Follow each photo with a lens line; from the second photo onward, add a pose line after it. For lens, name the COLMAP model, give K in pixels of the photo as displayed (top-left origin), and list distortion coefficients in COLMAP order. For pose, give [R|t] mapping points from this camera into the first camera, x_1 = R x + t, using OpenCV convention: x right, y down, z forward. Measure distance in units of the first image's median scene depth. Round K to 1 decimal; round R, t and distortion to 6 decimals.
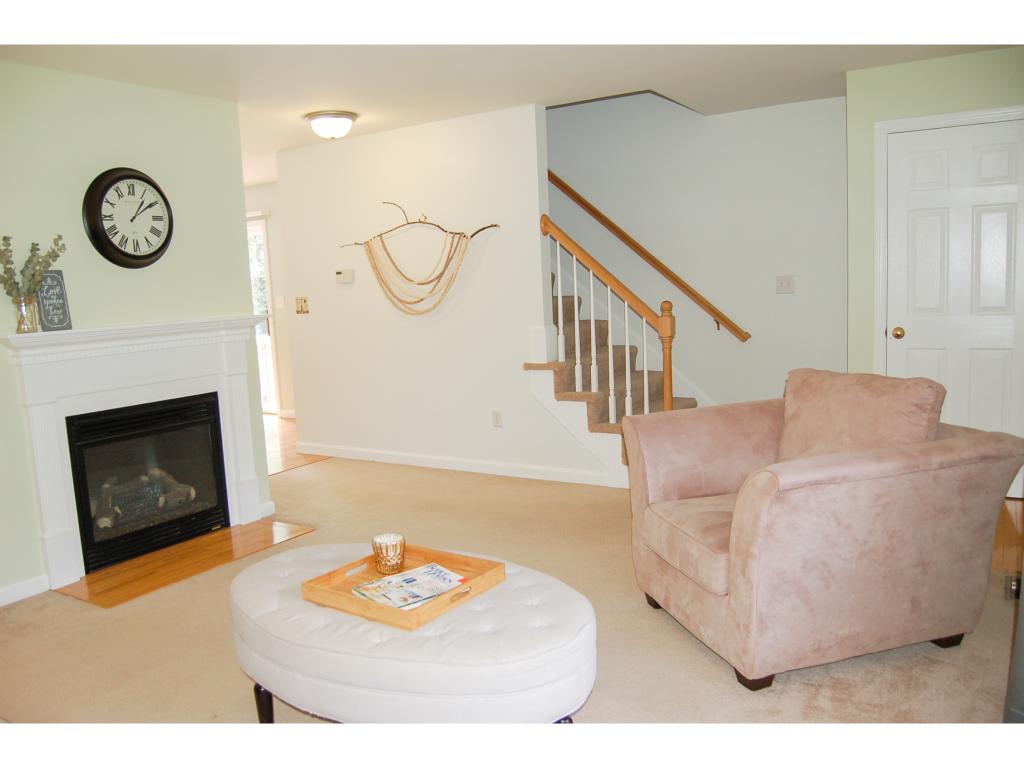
lens RADIAL K [[803.5, 0, 509.8], [0, 803.5, 395.7], [0, 0, 1]] dist [-0.093886, 0.031605]
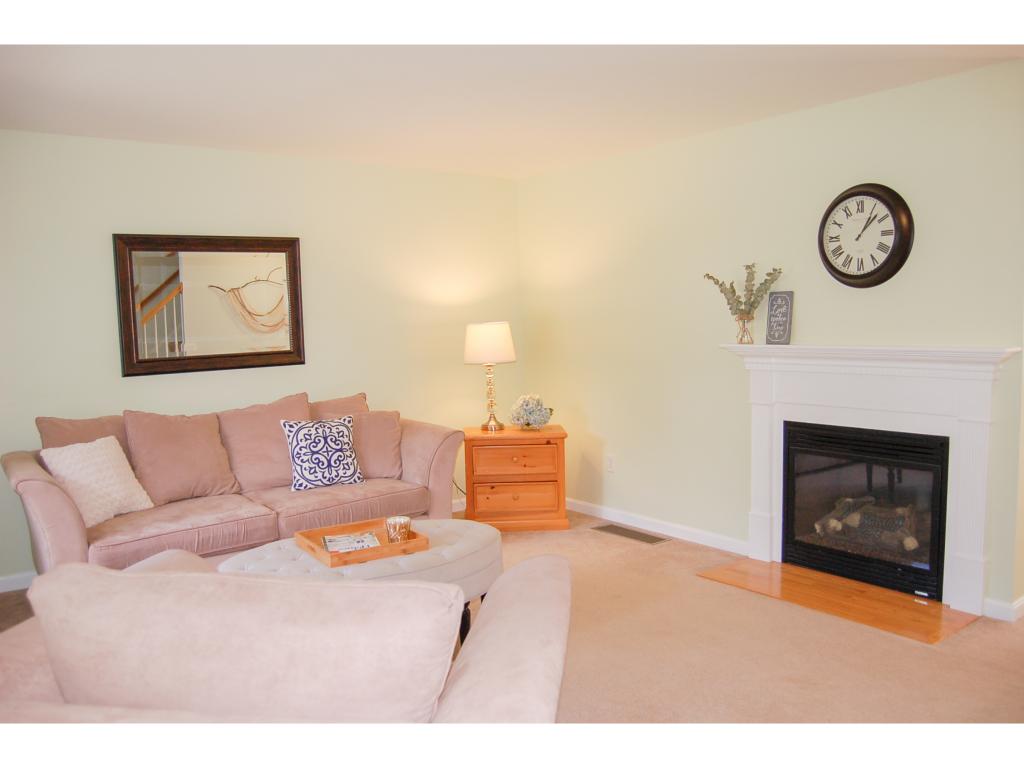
lens RADIAL K [[803.5, 0, 509.8], [0, 803.5, 395.7], [0, 0, 1]] dist [-0.093886, 0.031605]
pose [[-0.362975, 0.141090, -0.921055, 0.598618], [-0.088276, 0.978817, 0.184727, -0.176266], [0.927608, 0.148358, -0.342831, 0.967692]]
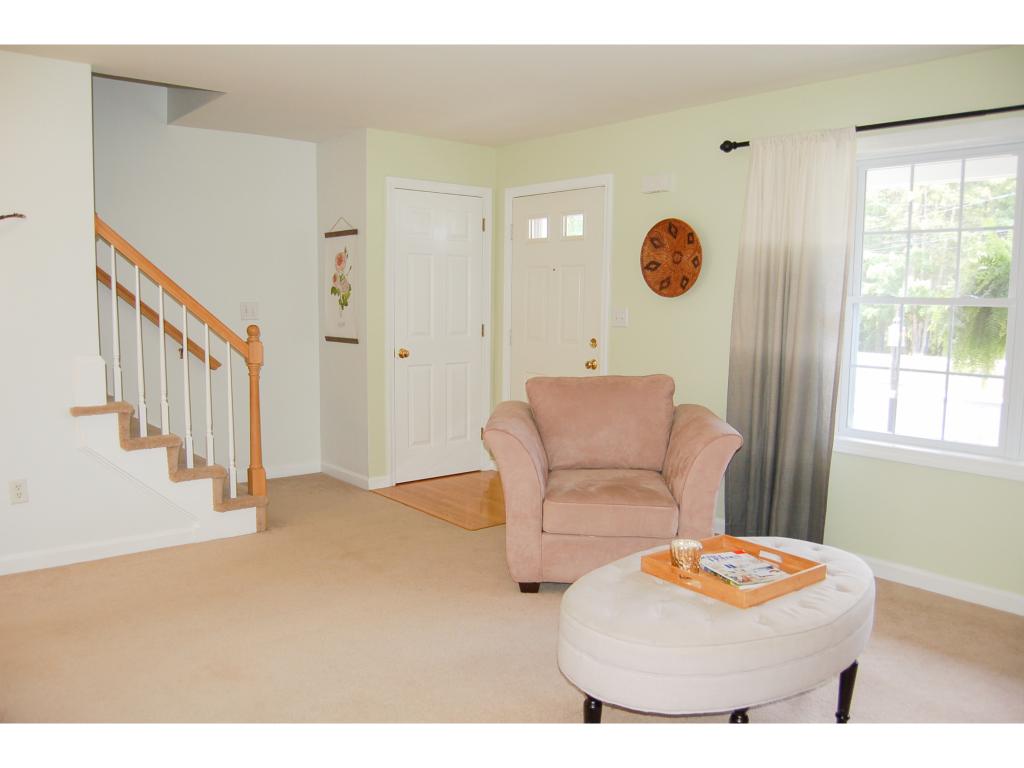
lens RADIAL K [[803.5, 0, 509.8], [0, 803.5, 395.7], [0, 0, 1]] dist [-0.093886, 0.031605]
pose [[0.315739, -0.063704, 0.946705, -0.717919], [0.106006, 0.993866, 0.031523, -0.041658], [-0.942906, 0.090403, 0.320555, 0.521573]]
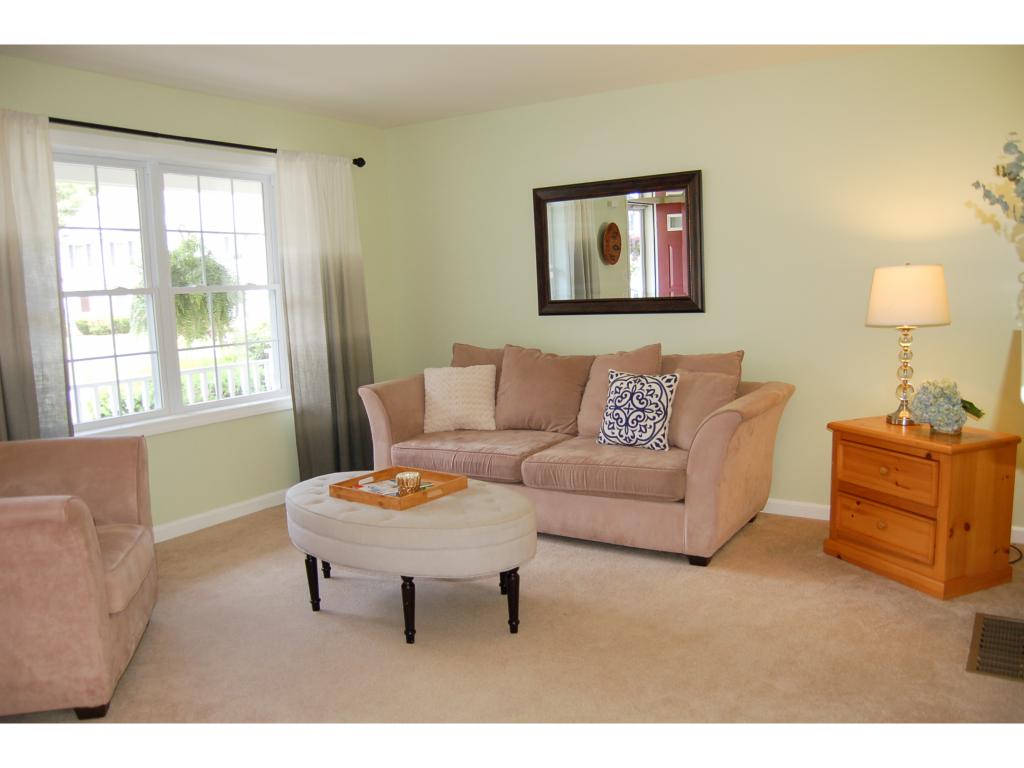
lens RADIAL K [[803.5, 0, 509.8], [0, 803.5, 395.7], [0, 0, 1]] dist [-0.093886, 0.031605]
pose [[-0.996893, 0.073367, 0.028658, -0.220096], [0.078403, 0.959129, 0.271891, -0.178878], [-0.007539, 0.273293, -0.961901, 1.353059]]
